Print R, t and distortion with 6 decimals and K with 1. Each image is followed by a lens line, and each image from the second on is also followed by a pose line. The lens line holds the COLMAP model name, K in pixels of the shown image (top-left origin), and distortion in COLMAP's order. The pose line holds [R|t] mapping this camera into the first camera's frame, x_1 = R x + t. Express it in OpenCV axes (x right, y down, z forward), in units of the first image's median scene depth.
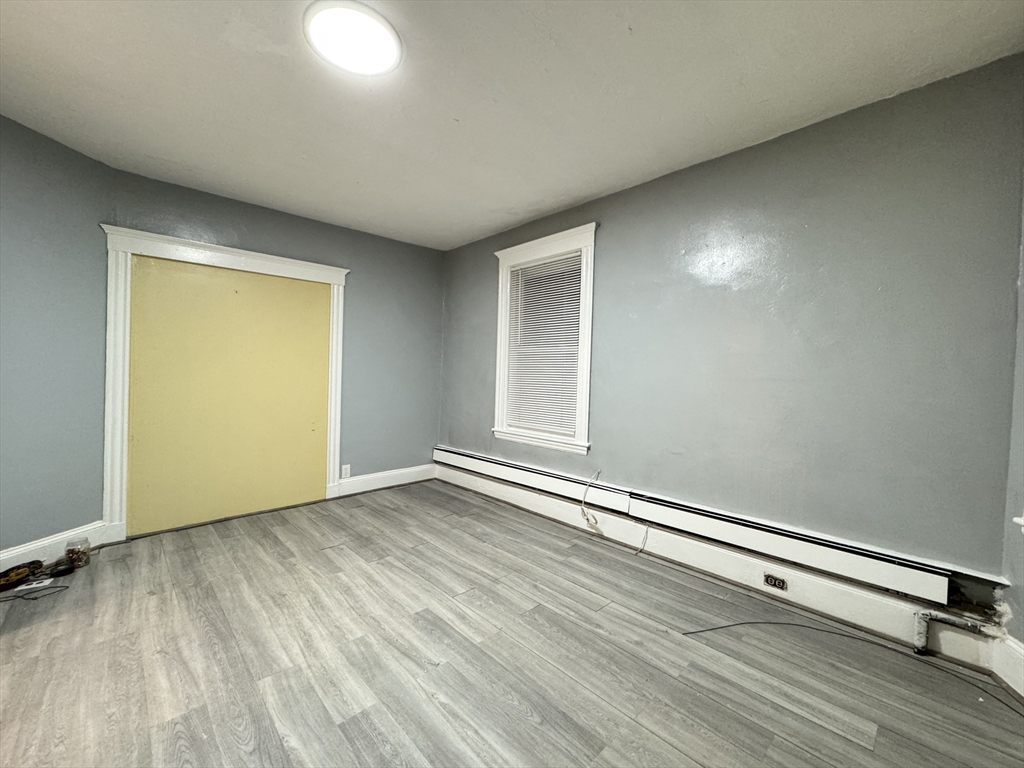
lens RADIAL K [[416.2, 0, 511.4], [0, 416.2, 388.1], [0, 0, 1]] dist [-0.001910, 0.000195]
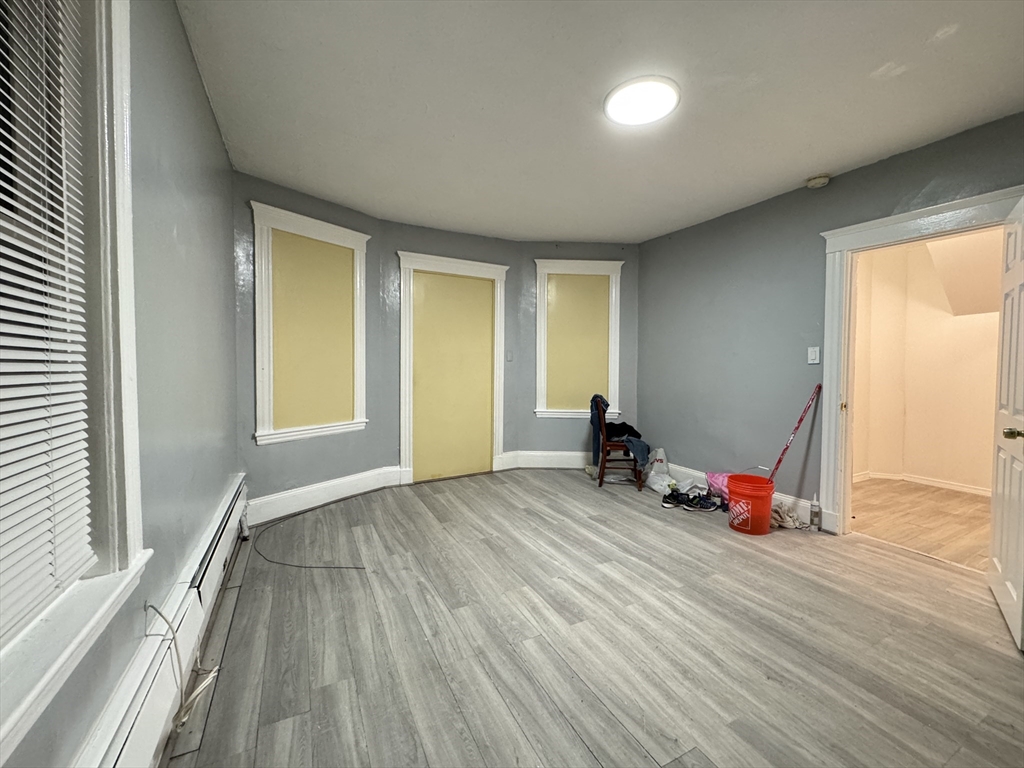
lens RADIAL K [[416.2, 0, 513.0], [0, 416.2, 383.9], [0, 0, 1]] dist [-0.001910, 0.000195]
pose [[-0.959436, -0.042437, 0.278716, -0.324146], [-0.022628, 0.997008, 0.073913, -0.060844], [-0.281018, 0.064608, -0.957525, 1.942743]]
